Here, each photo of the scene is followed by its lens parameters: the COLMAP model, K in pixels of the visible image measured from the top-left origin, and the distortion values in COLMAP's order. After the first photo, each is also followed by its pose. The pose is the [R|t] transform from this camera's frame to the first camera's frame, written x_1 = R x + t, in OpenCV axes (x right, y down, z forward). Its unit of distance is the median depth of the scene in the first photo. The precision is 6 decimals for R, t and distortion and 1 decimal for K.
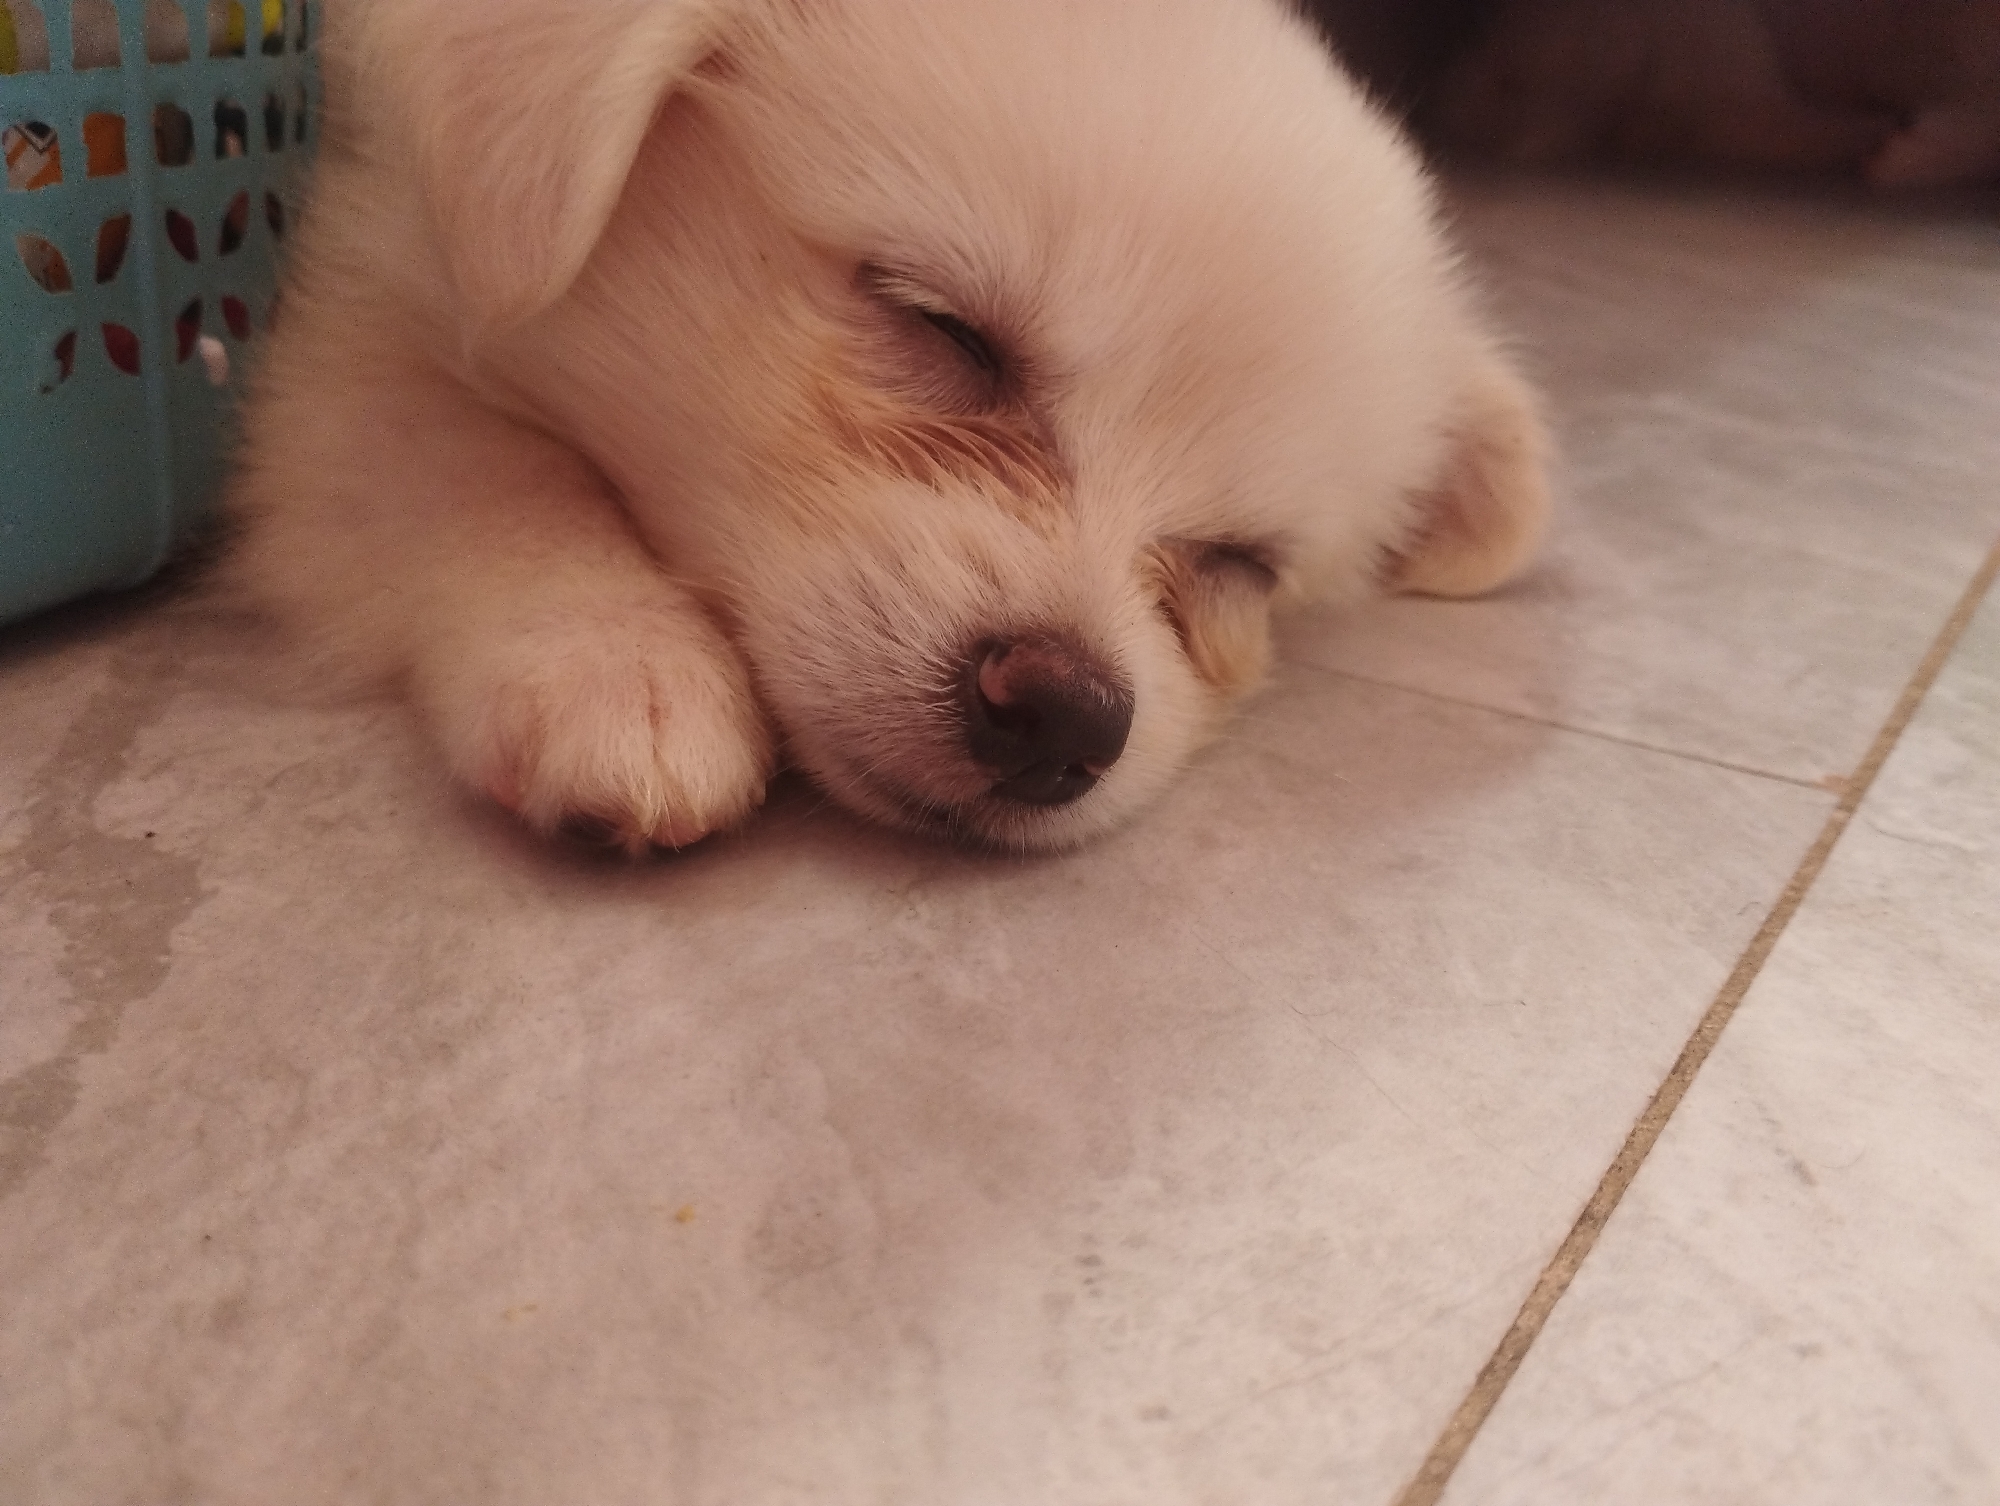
lens RADIAL K [[1696.7, 0, 1000.0], [0, 1696.7, 753.0], [0, 0, 1]] dist [-0.003528, -0.009075]
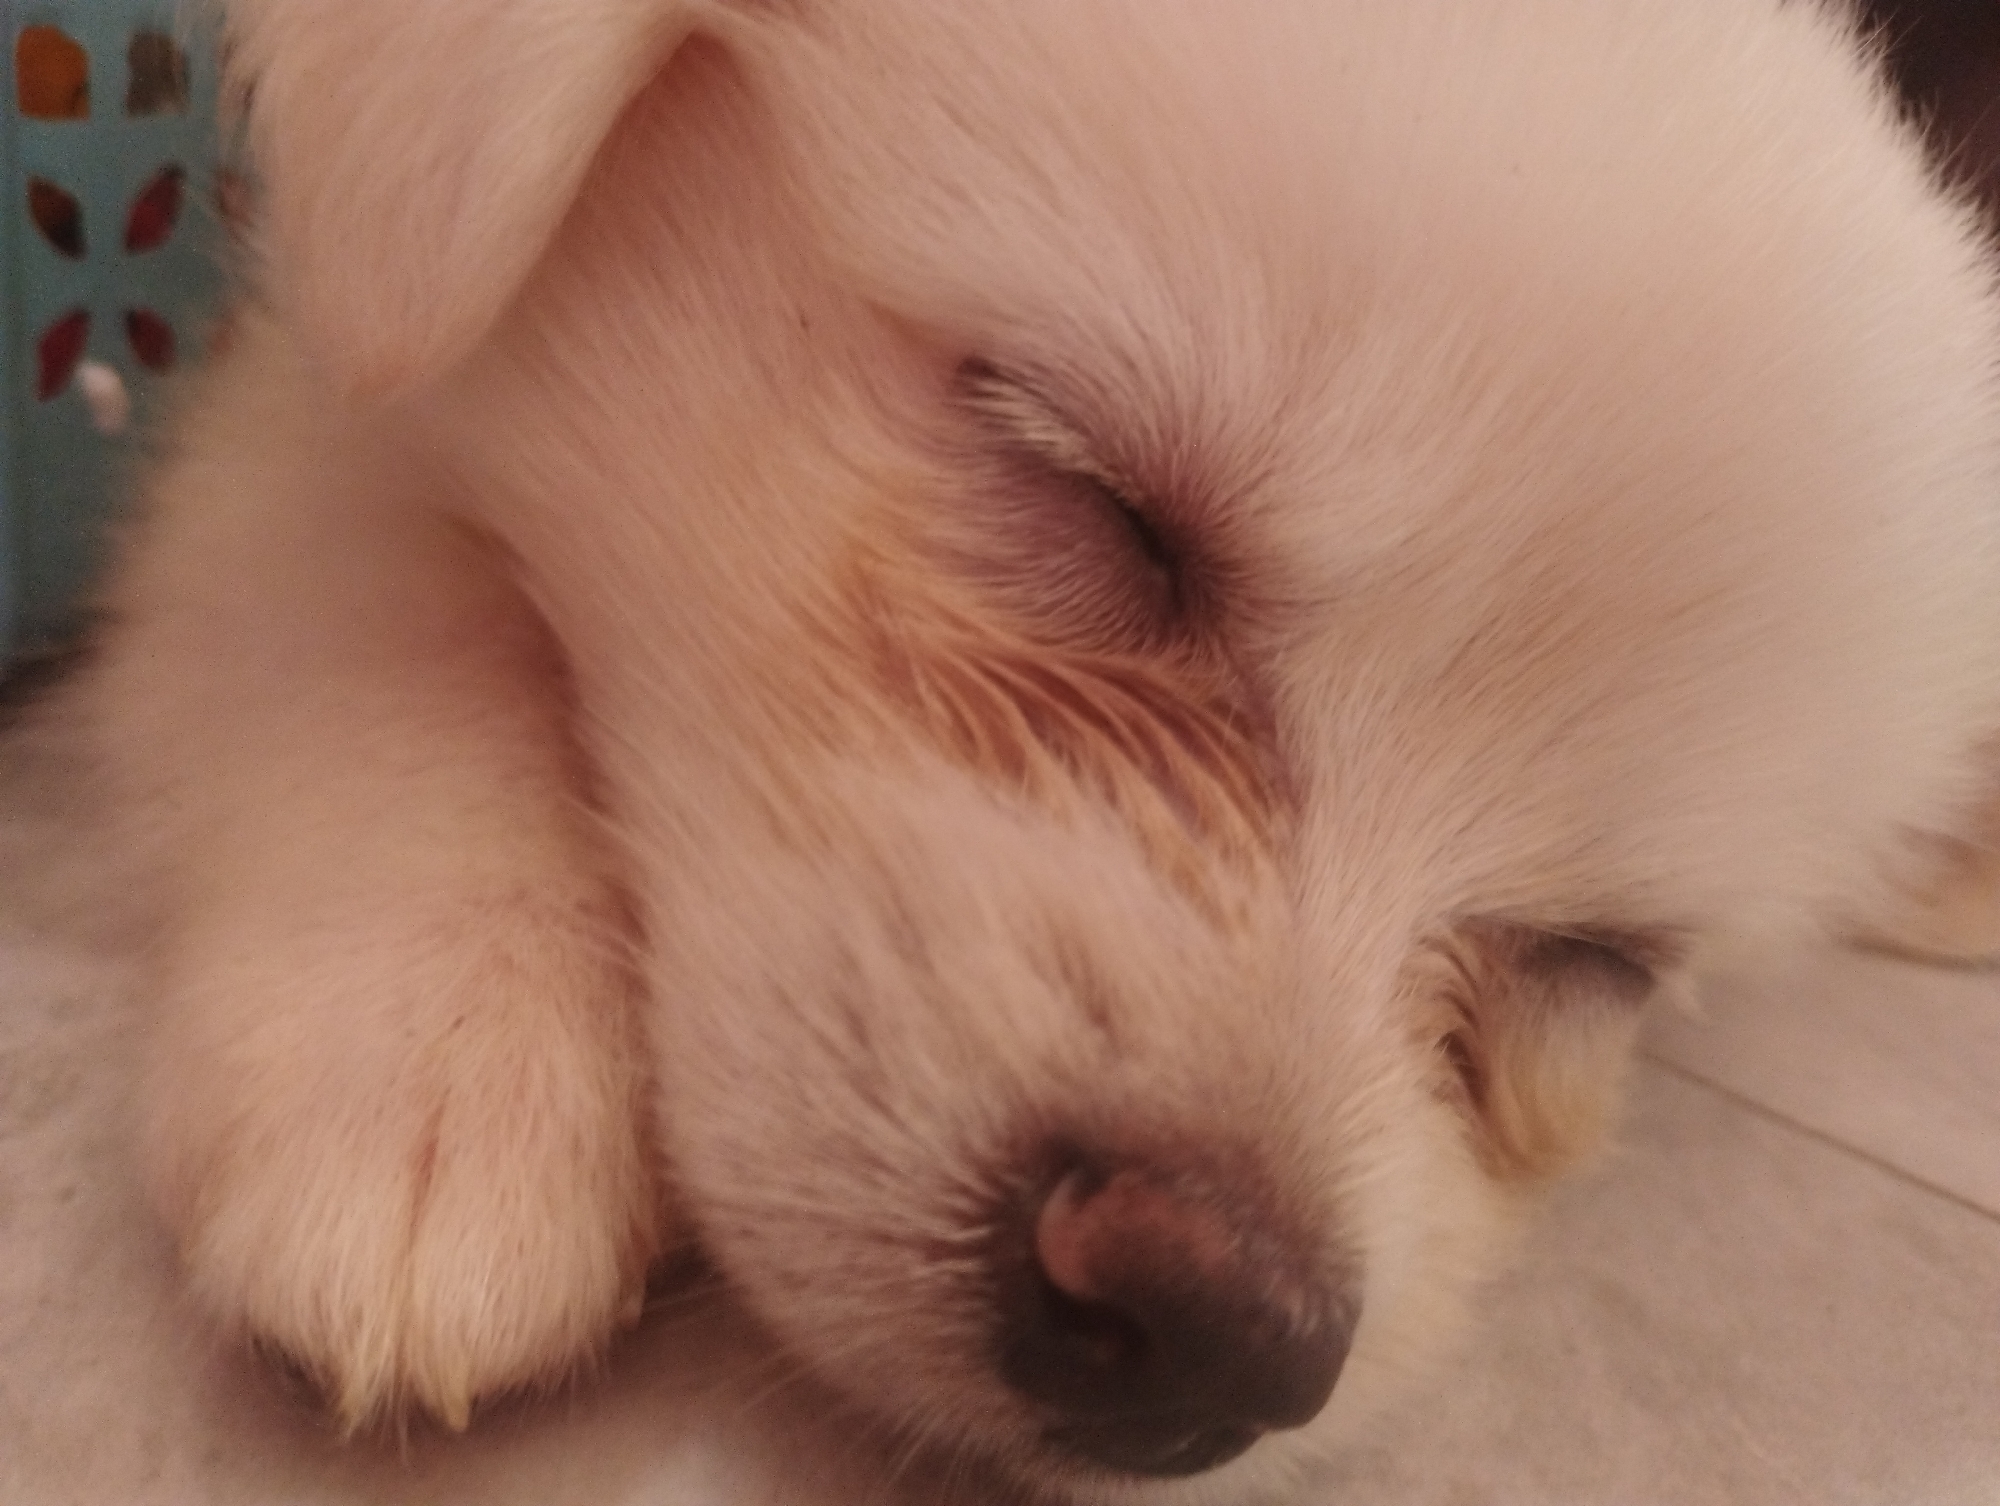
lens RADIAL K [[1927.5, 0, 1000.0], [0, 1927.5, 753.0], [0, 0, 1]] dist [-0.053160, 0.016336]
pose [[0.983291, 0.123114, -0.134097, 0.030153], [-0.132475, 0.989166, -0.063252, -0.127314], [0.124857, 0.079960, 0.988947, 0.416140]]
